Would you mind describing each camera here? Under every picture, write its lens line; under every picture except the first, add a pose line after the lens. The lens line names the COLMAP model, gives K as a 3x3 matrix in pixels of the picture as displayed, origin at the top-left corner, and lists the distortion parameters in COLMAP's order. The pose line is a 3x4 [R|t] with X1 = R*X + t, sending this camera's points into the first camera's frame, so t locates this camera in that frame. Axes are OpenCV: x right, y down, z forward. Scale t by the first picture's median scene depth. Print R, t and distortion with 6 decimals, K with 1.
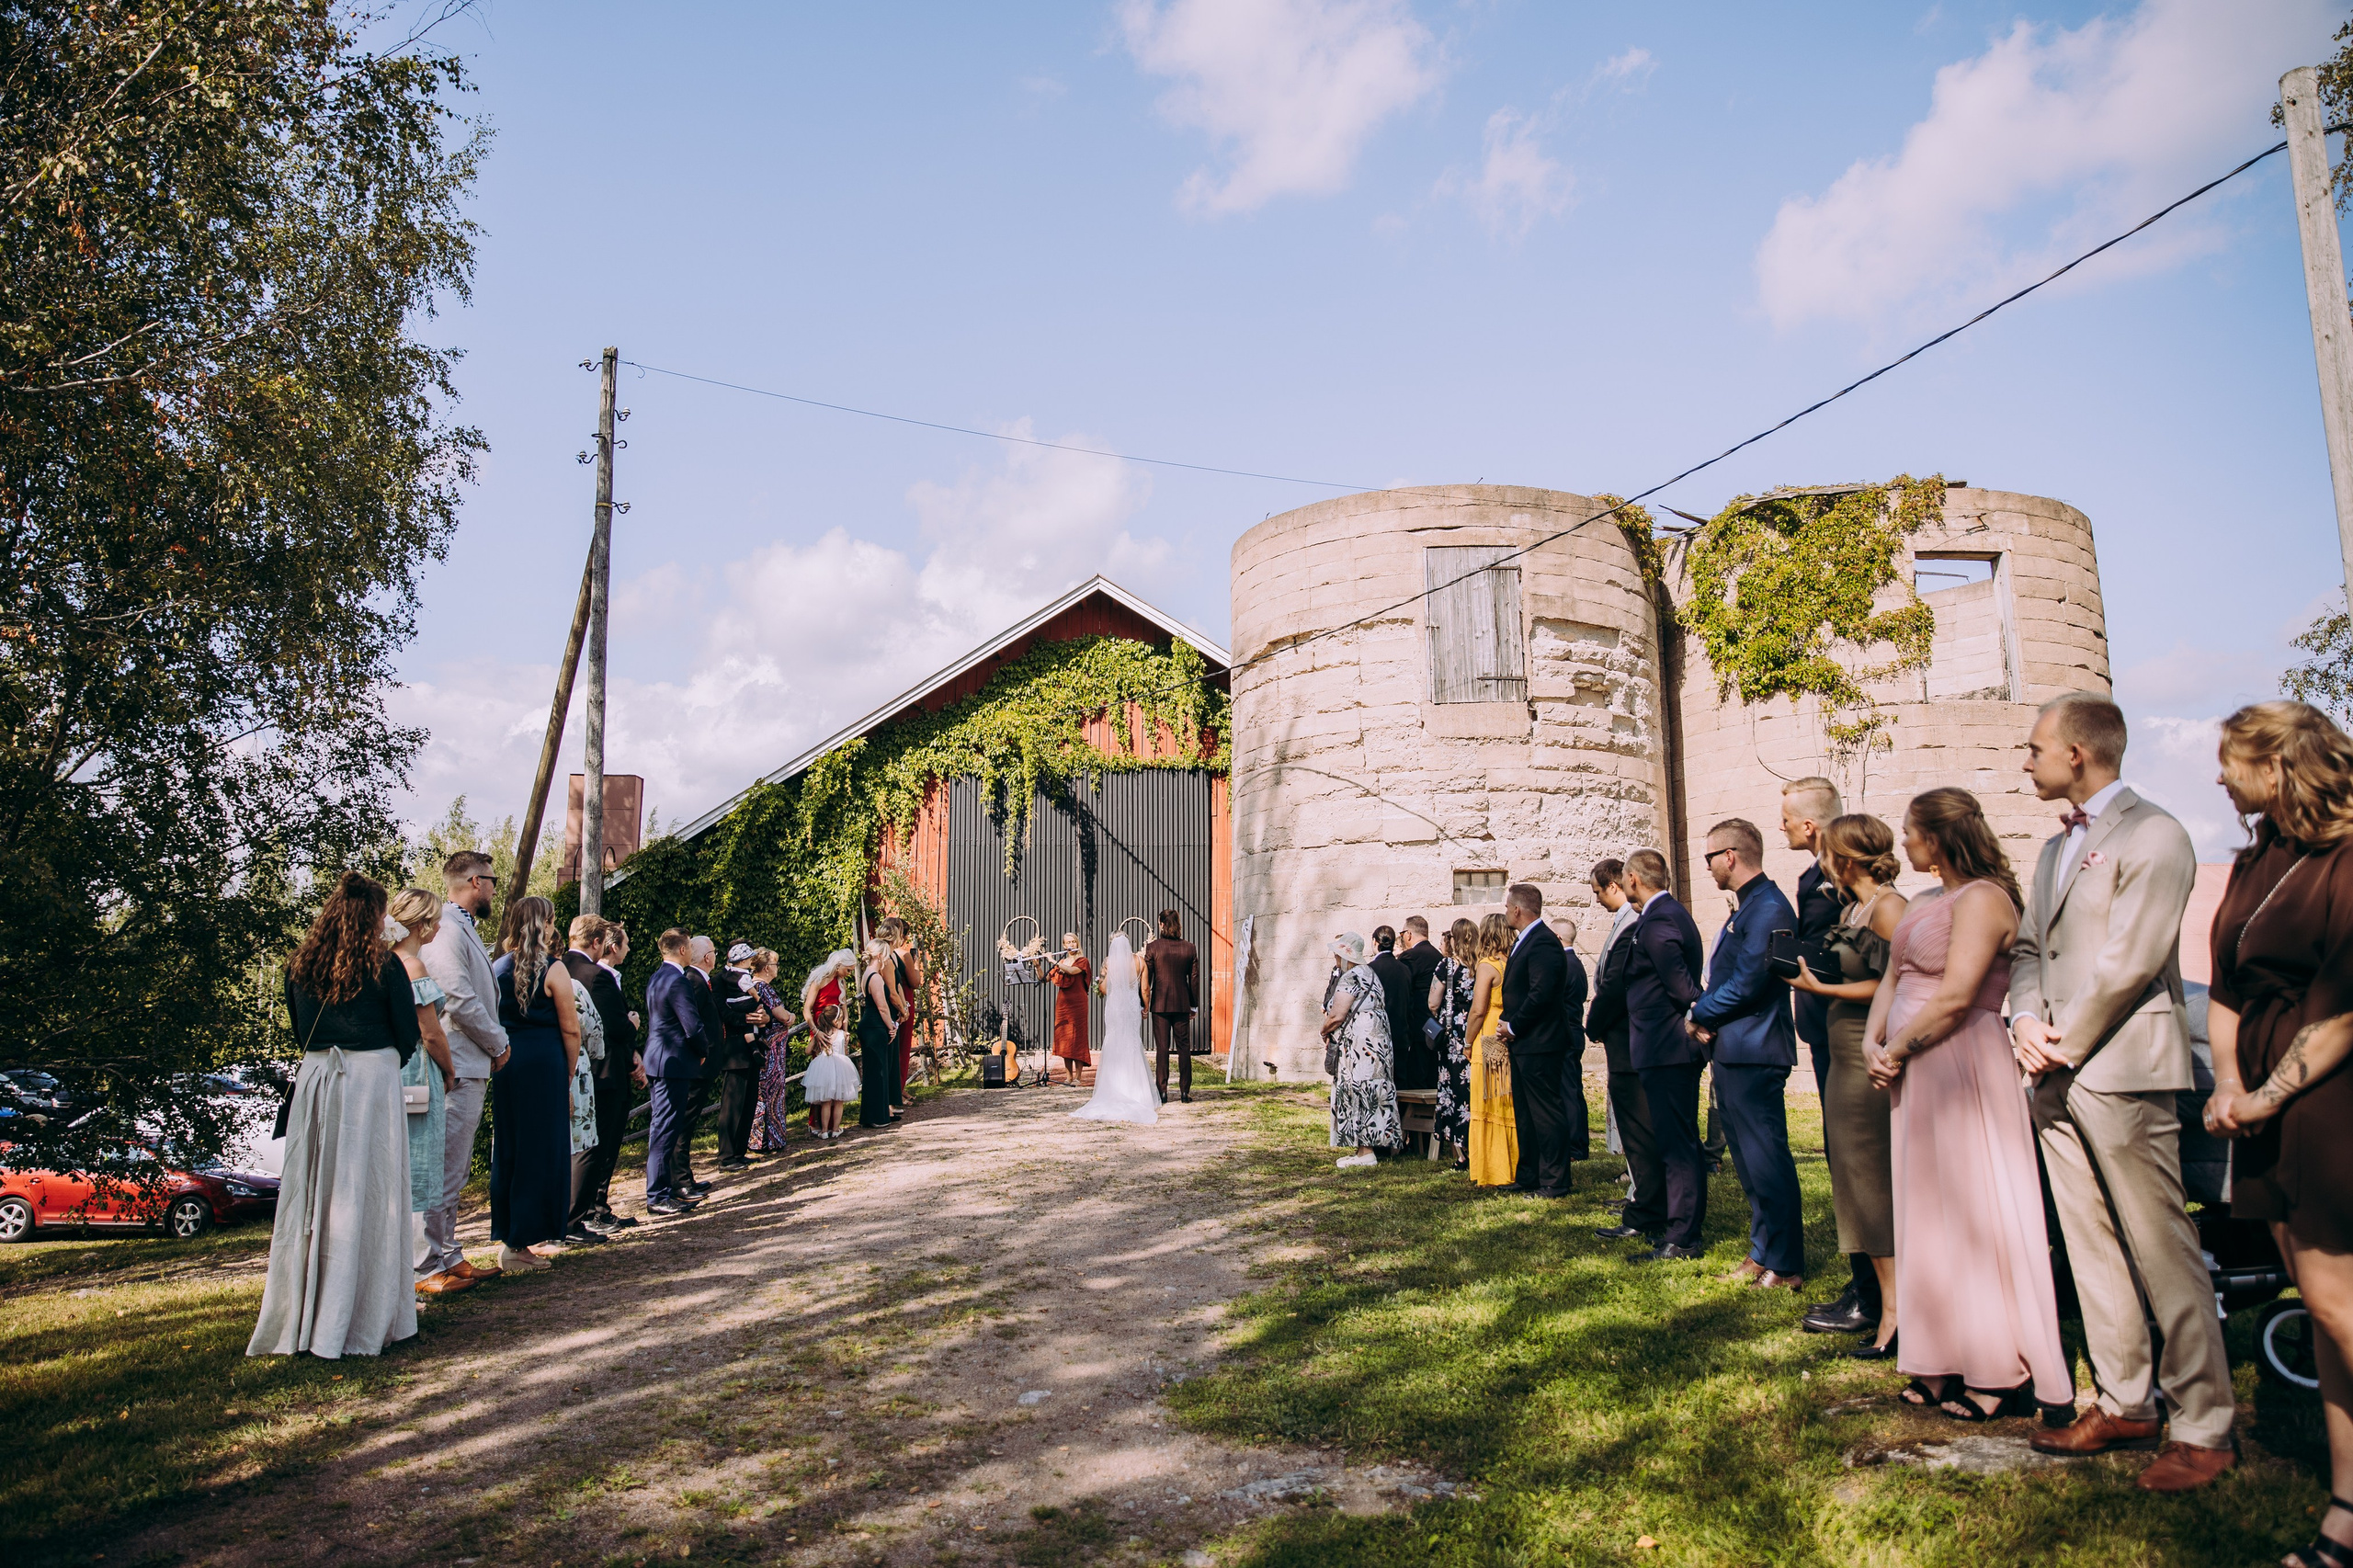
lens RADIAL K [[1653.8, 0, 1111.3], [0, 1653.8, 746.7], [0, 0, 1]] dist [-0.078672, 0.001661]
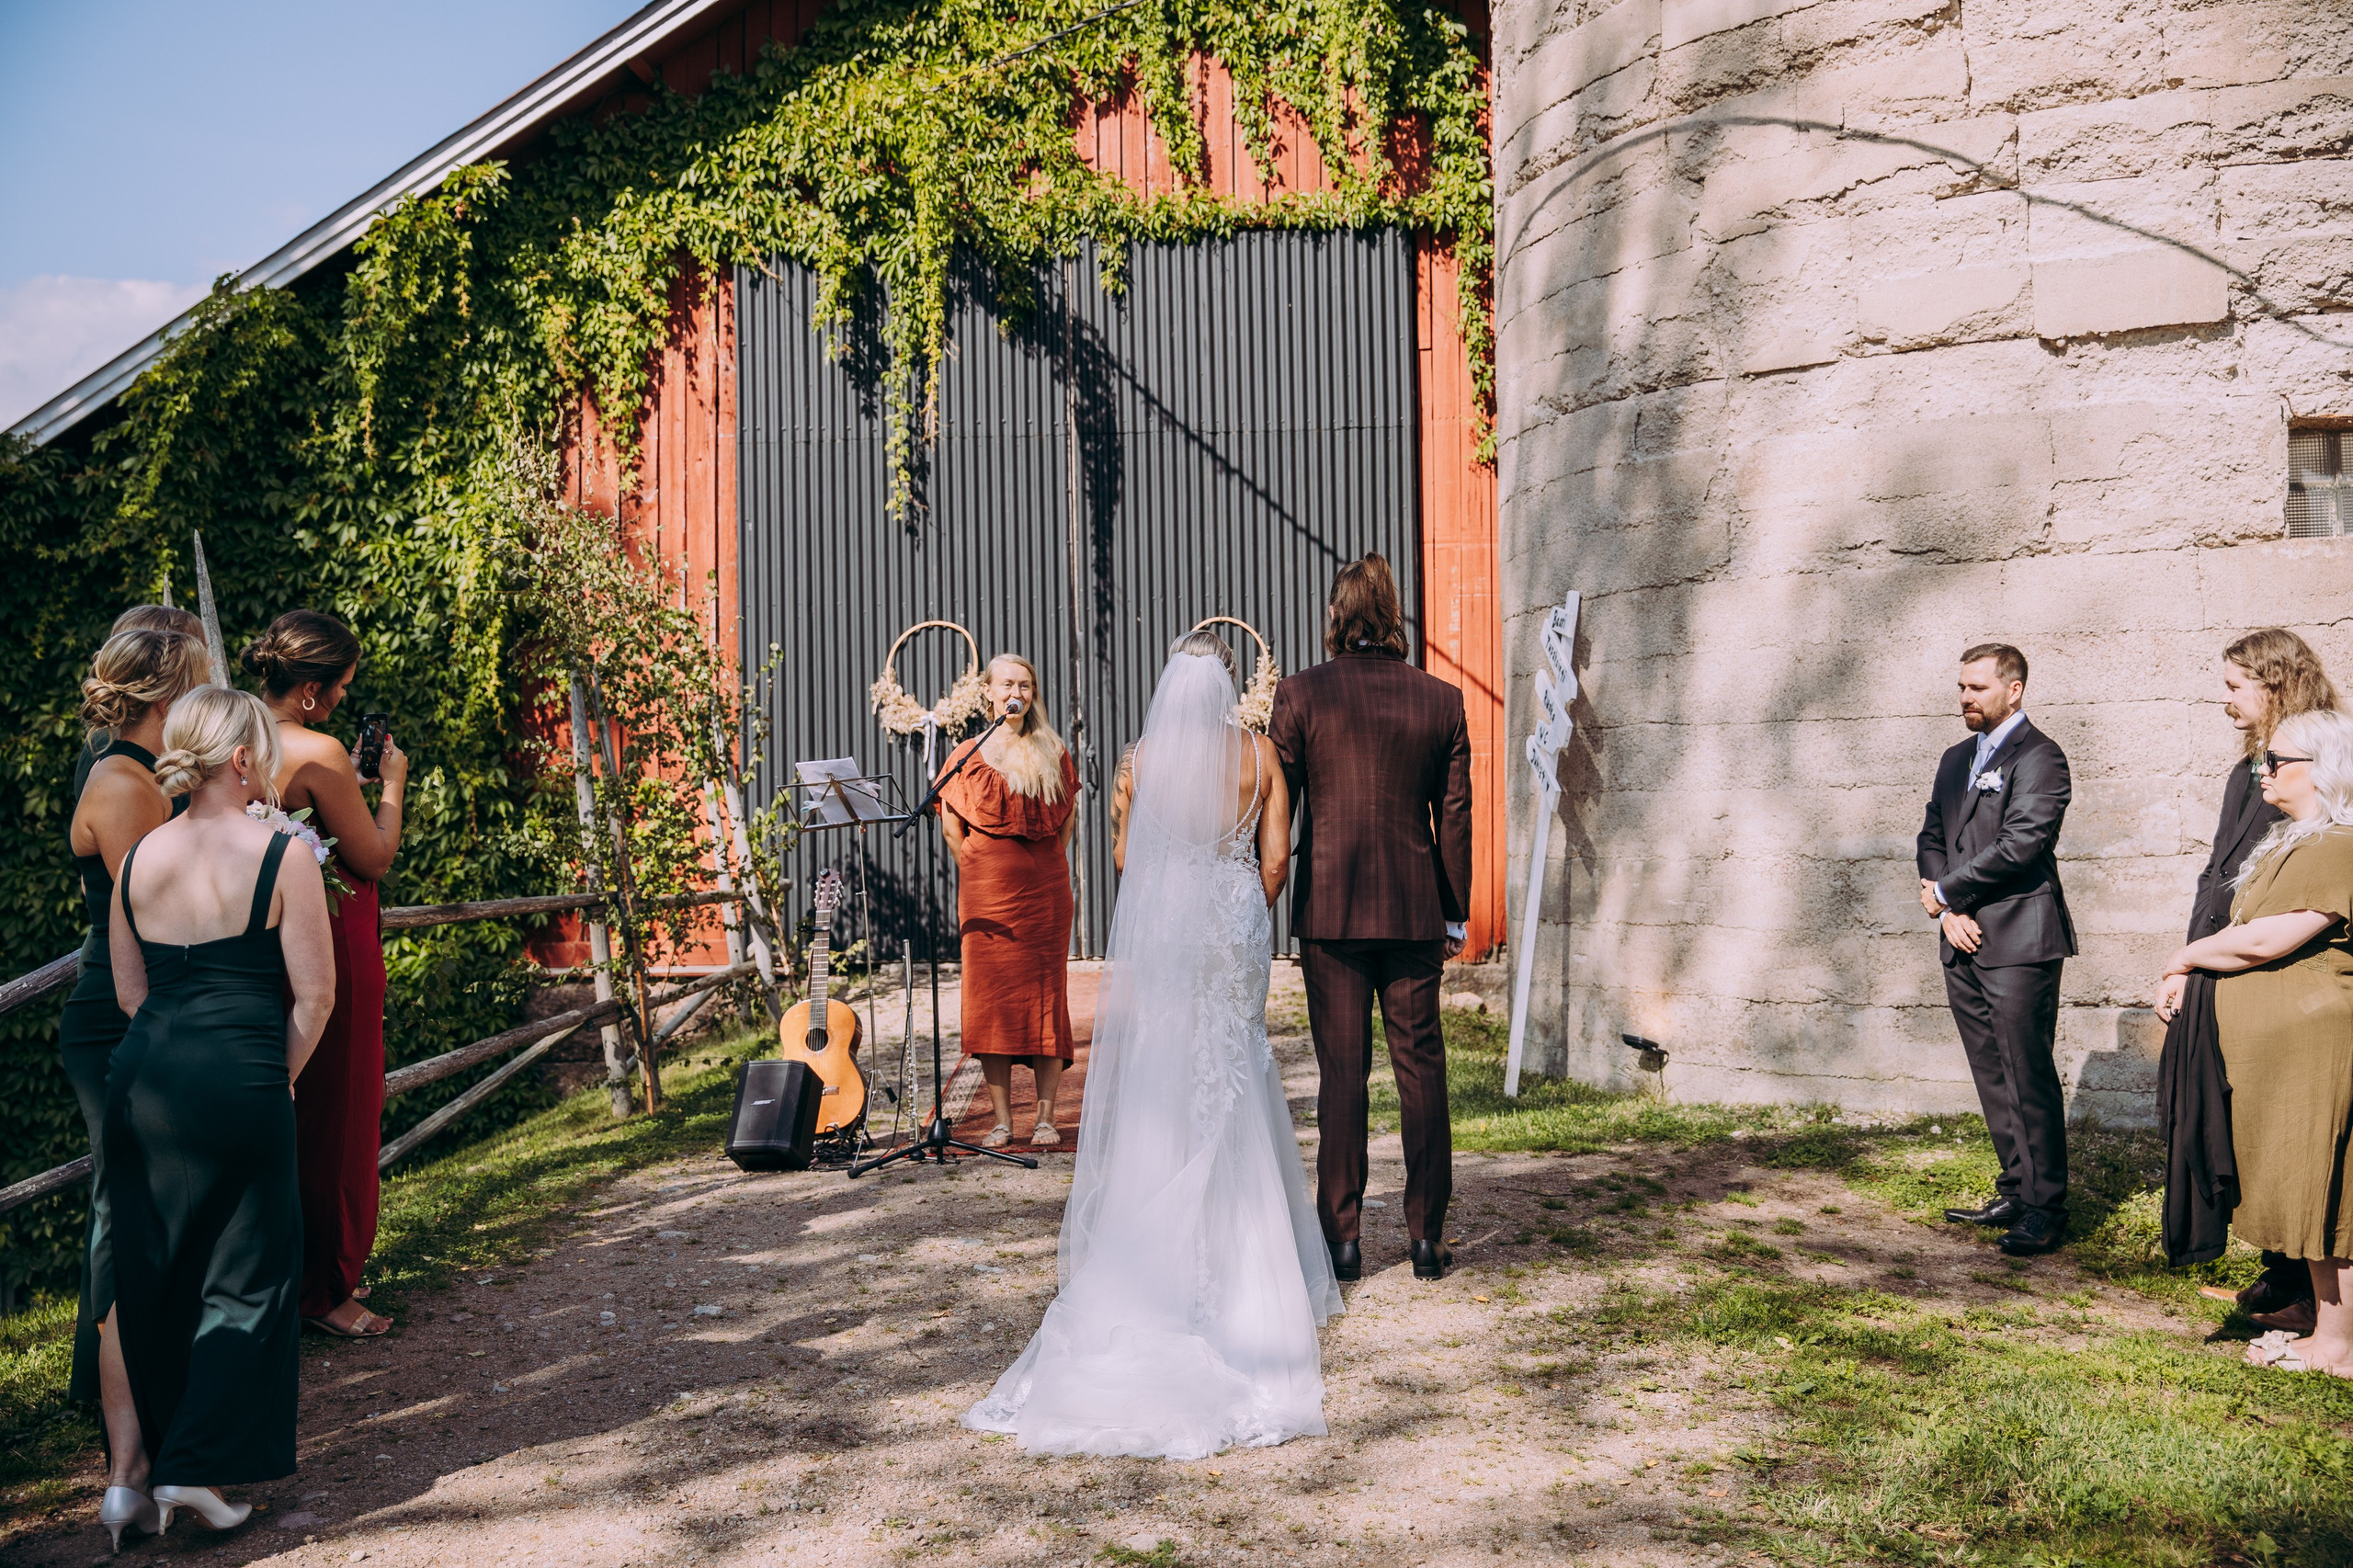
lens RADIAL K [[2627.5, 0, 1128.7], [0, 2627.5, 774.4], [0, 0, 1]] dist [-0.010118, 0.008332]
pose [[0.999554, -0.020769, -0.021479, 0.005076], [0.023804, 0.988035, 0.152380, 0.048508], [0.018057, -0.152823, 0.988089, 0.412190]]
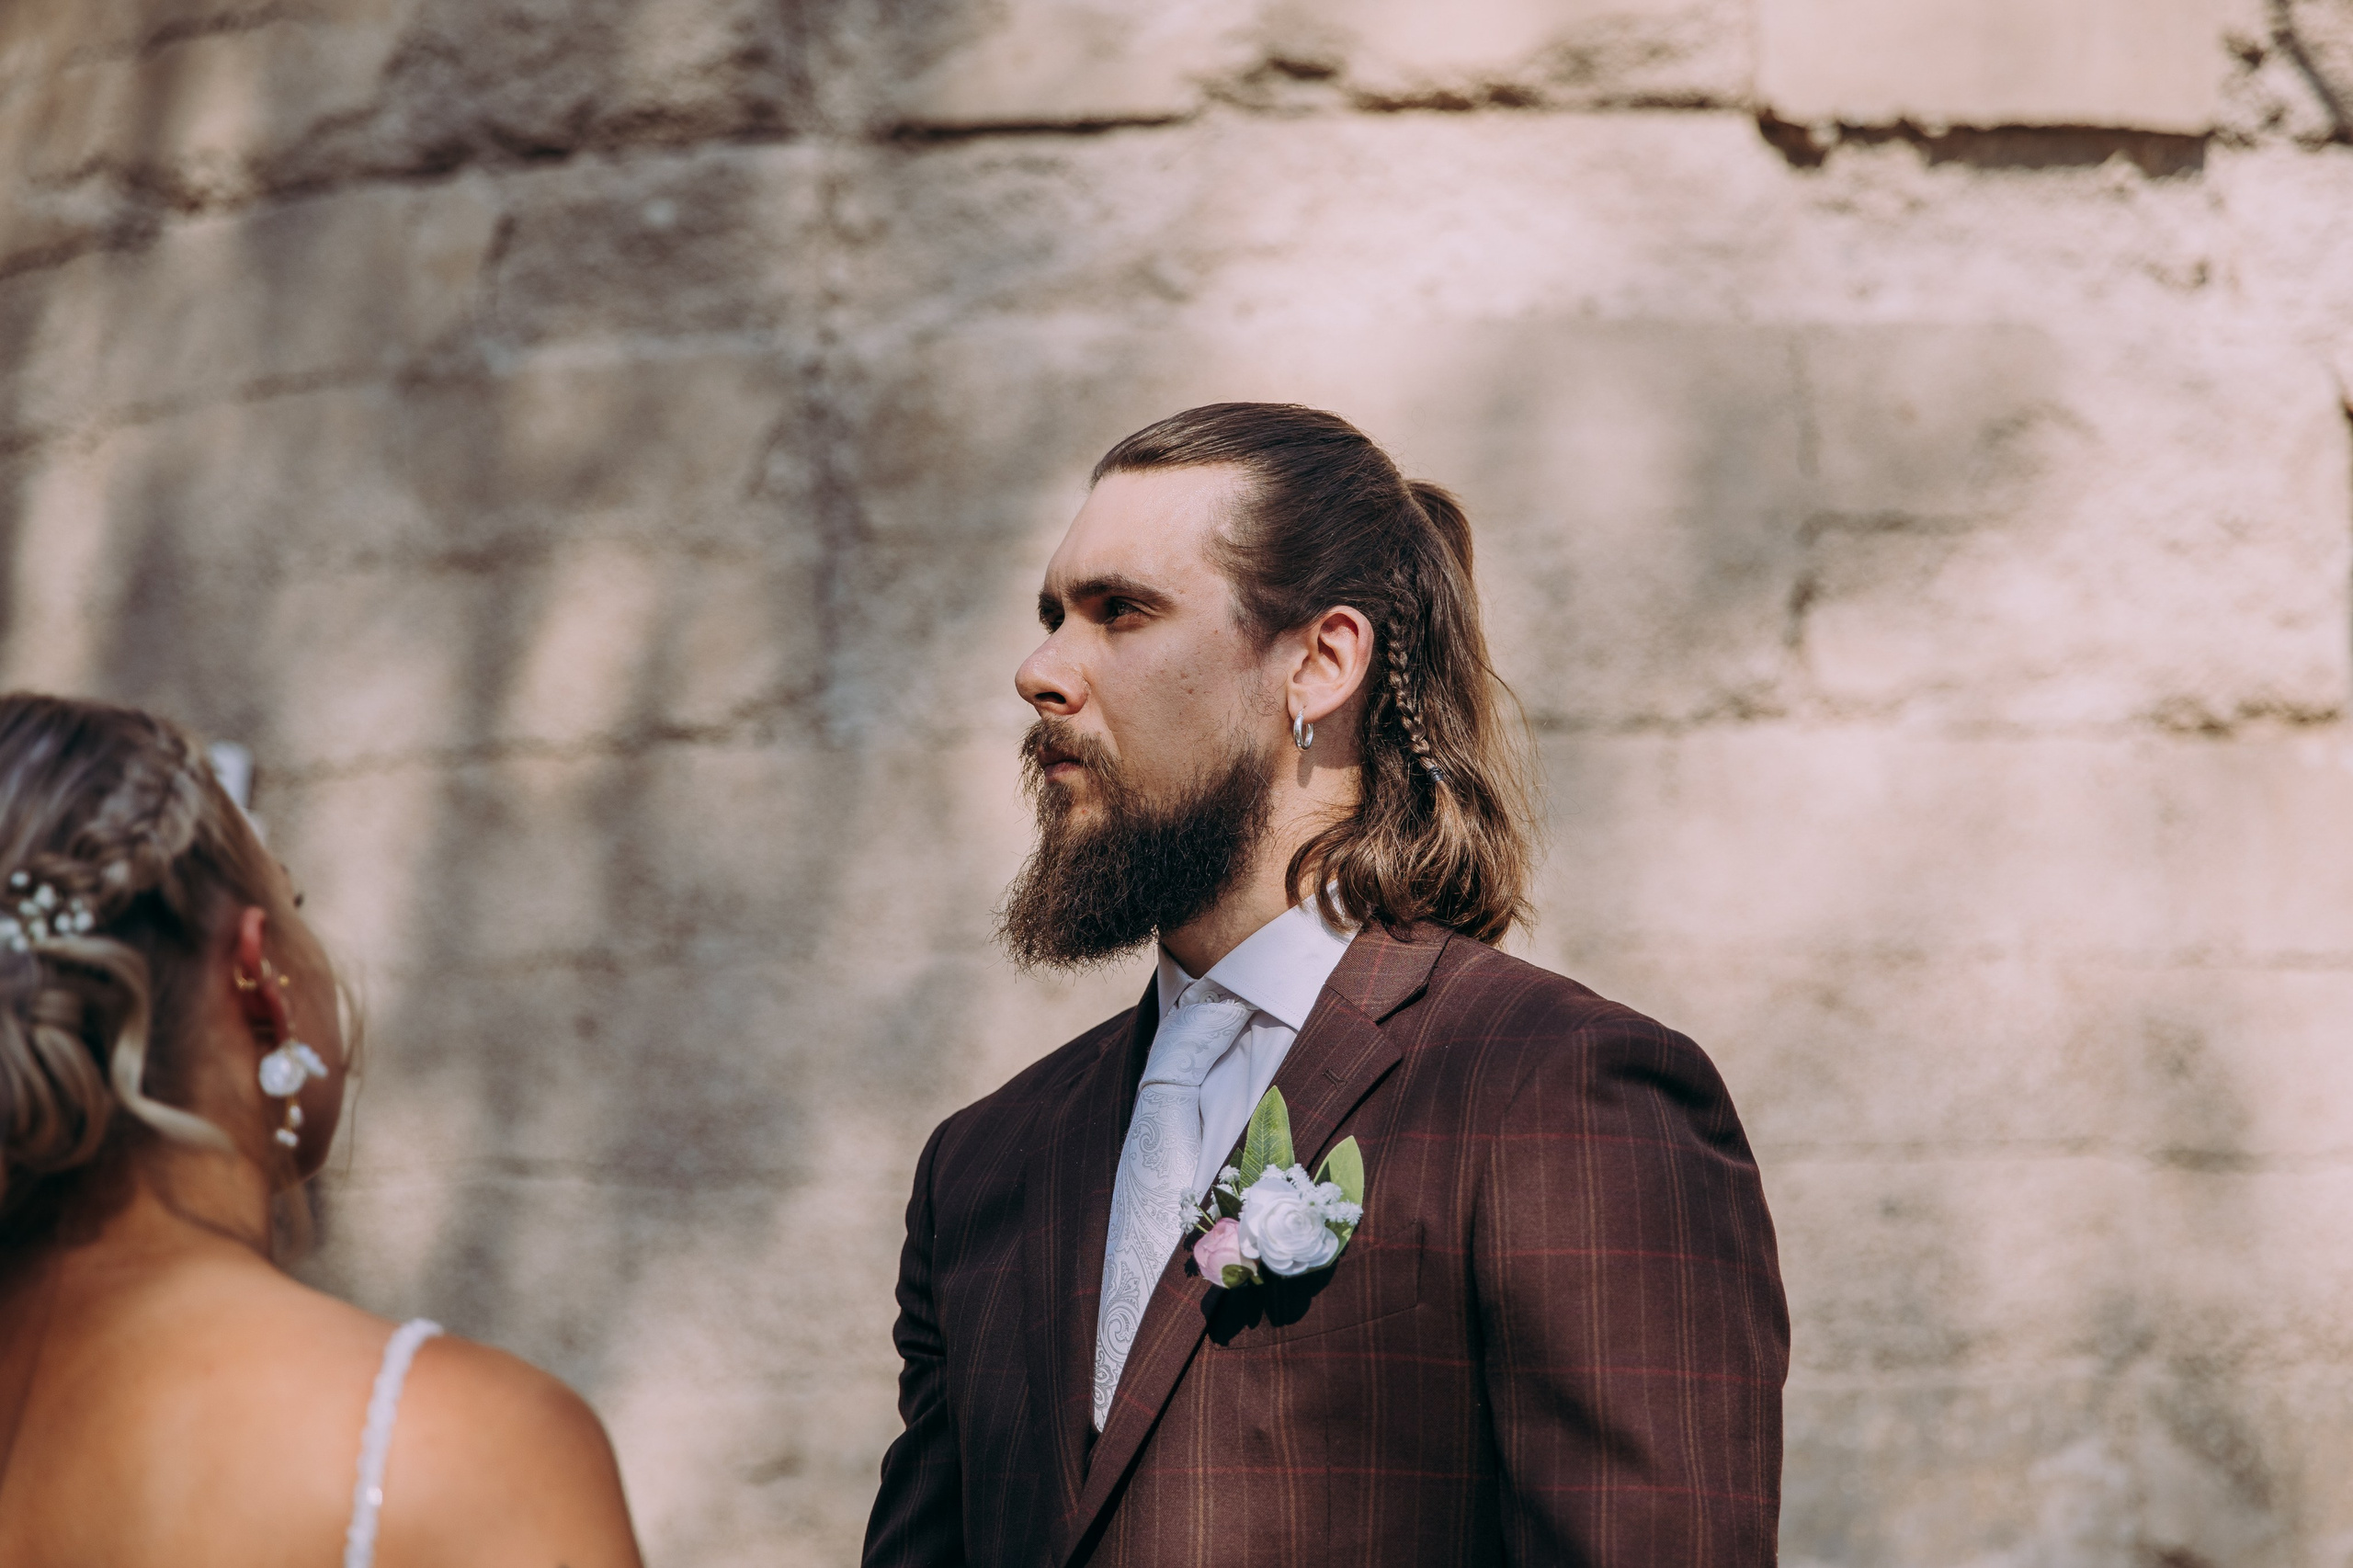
lens RADIAL K [[4716.2, 0, 1176.5], [0, 4716.2, 784.0], [0, 0, 1]] dist [0.182267, 0.219330]
pose [[0.847768, 0.062393, 0.526684, -0.022921], [-0.090433, 0.995519, 0.027631, 0.079005], [-0.522600, -0.071055, 0.849612, 0.619184]]
